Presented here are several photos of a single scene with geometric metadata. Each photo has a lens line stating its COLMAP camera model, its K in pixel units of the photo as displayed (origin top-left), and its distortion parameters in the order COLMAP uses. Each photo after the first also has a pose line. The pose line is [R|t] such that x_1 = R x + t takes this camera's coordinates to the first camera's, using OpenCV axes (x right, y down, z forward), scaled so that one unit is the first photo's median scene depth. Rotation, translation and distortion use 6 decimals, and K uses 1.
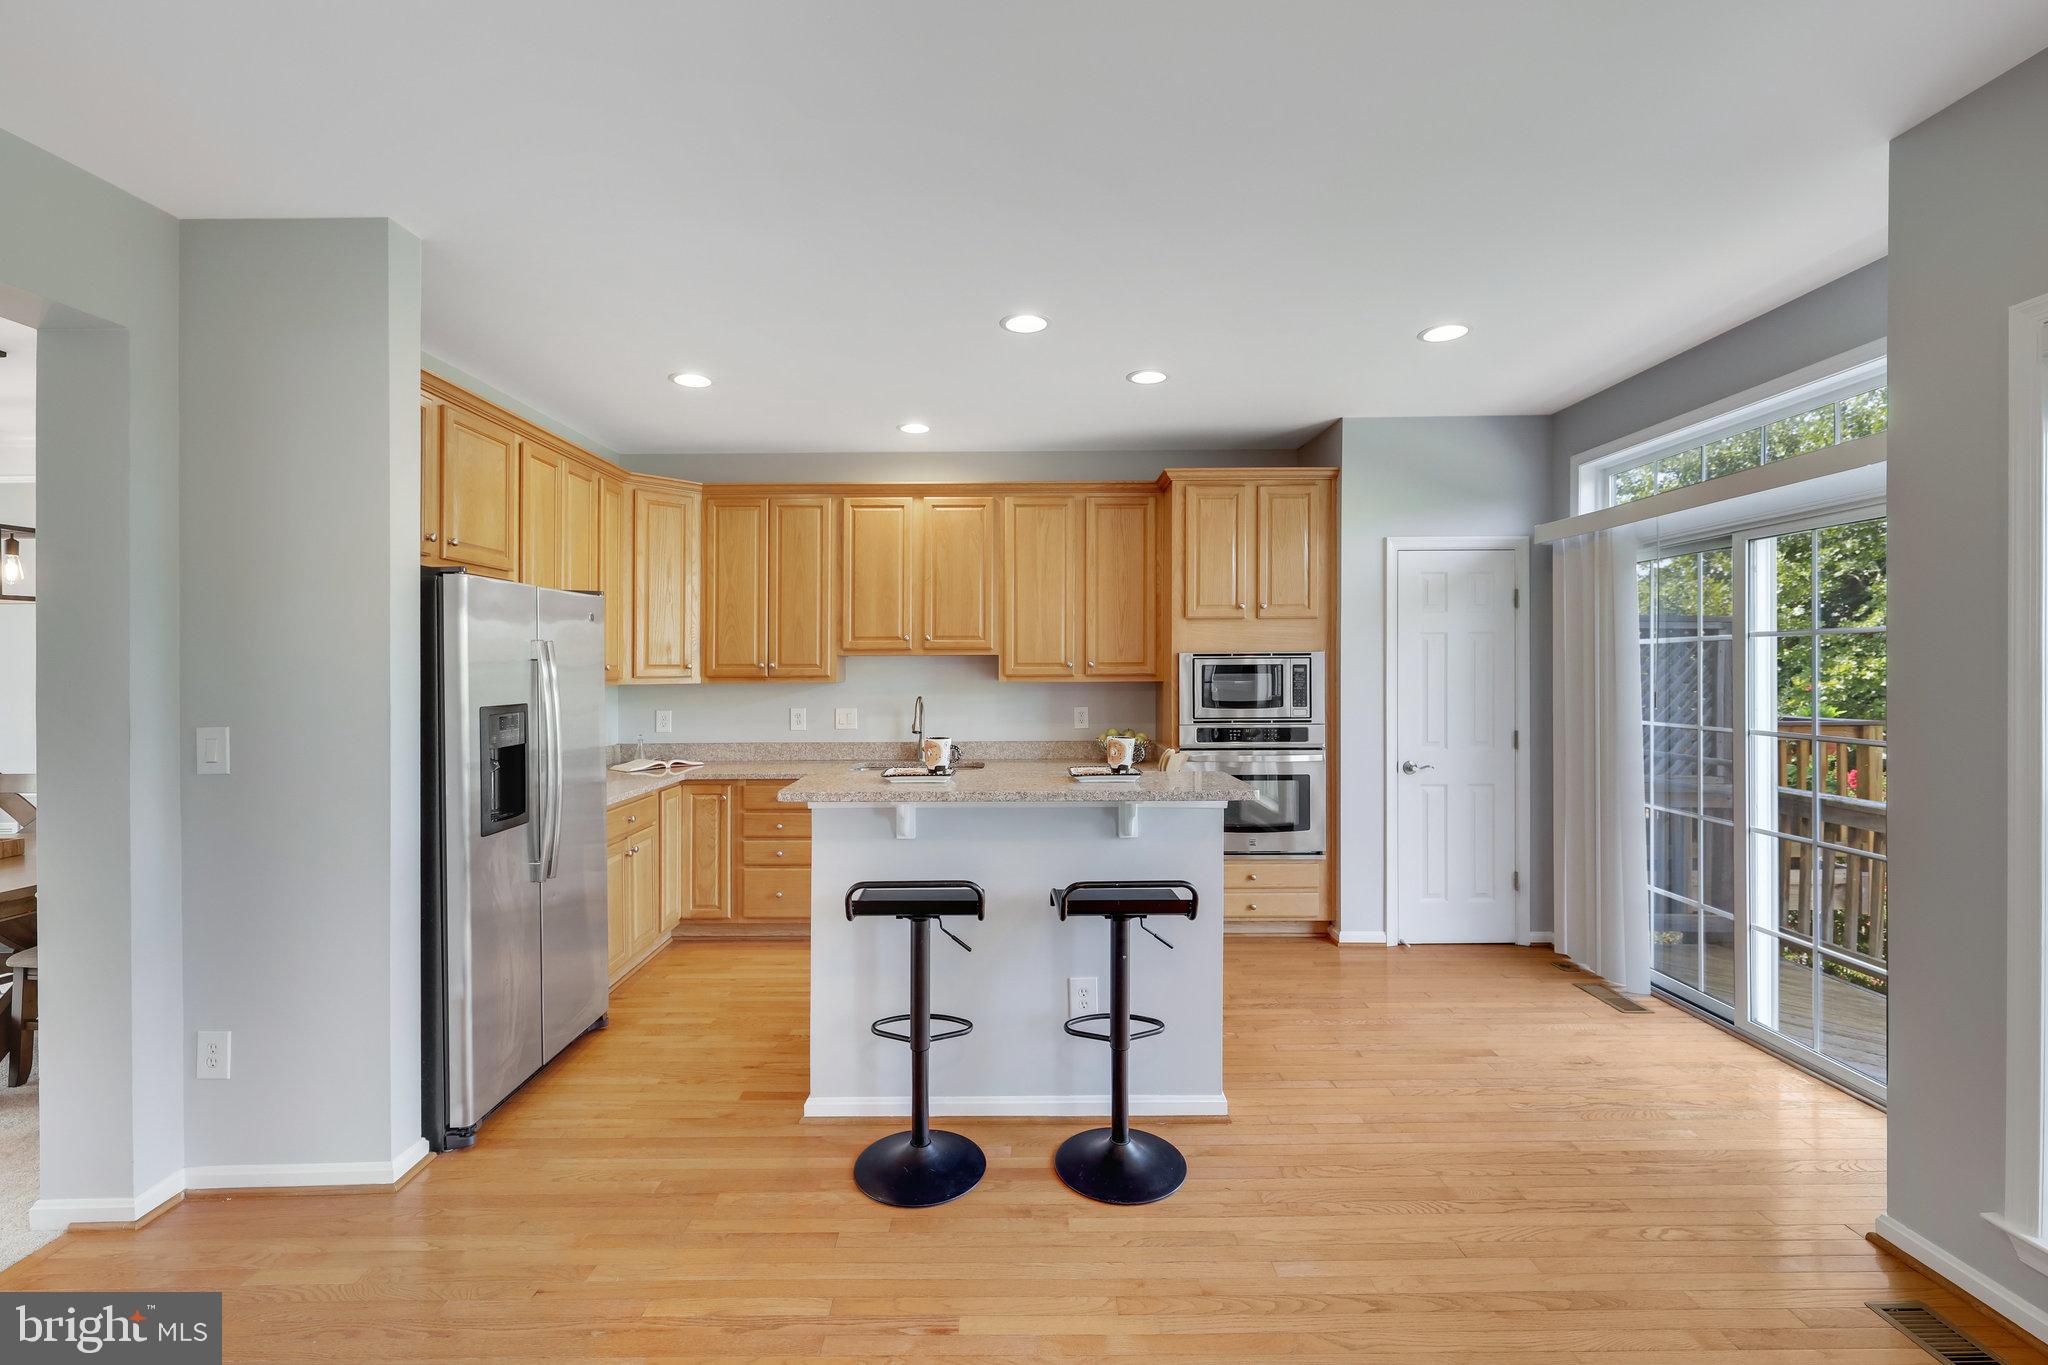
lens RADIAL K [[926.3, 0, 1024.0], [0, 926.3, 682.5], [0, 0, 1]] dist [-0.001490, -0.000454]
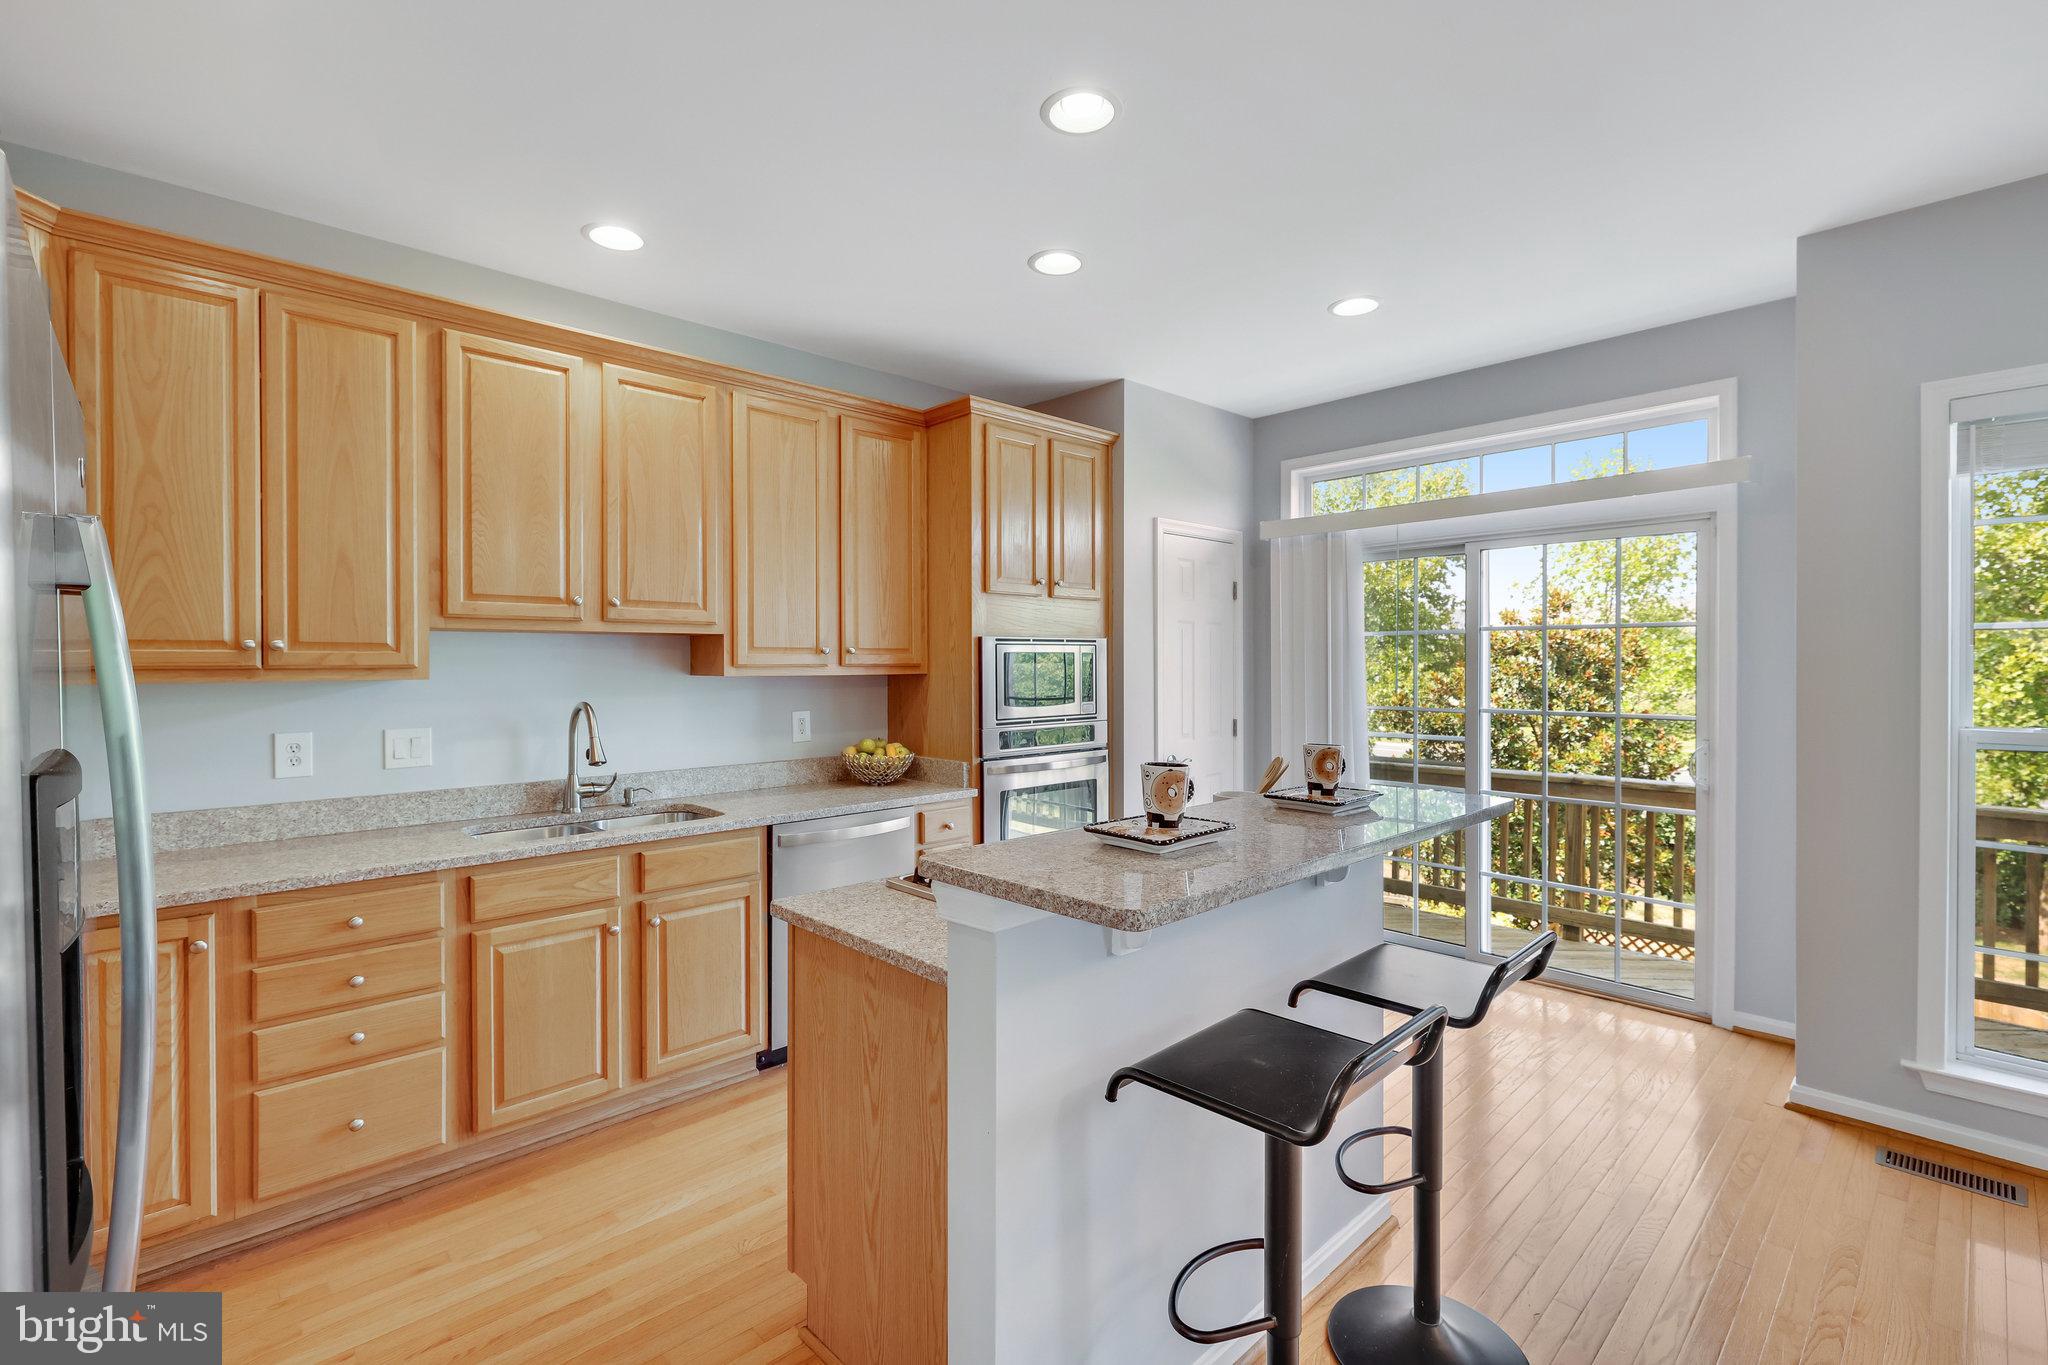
lens RADIAL K [[926.3, 0, 1024.0], [0, 926.3, 682.5], [0, 0, 1]] dist [-0.001490, -0.000454]
pose [[0.712210, -0.011643, 0.701870, -0.336858], [0.010795, 0.999926, 0.005633, 0.002470], [-0.701883, 0.003565, 0.712283, 0.400784]]
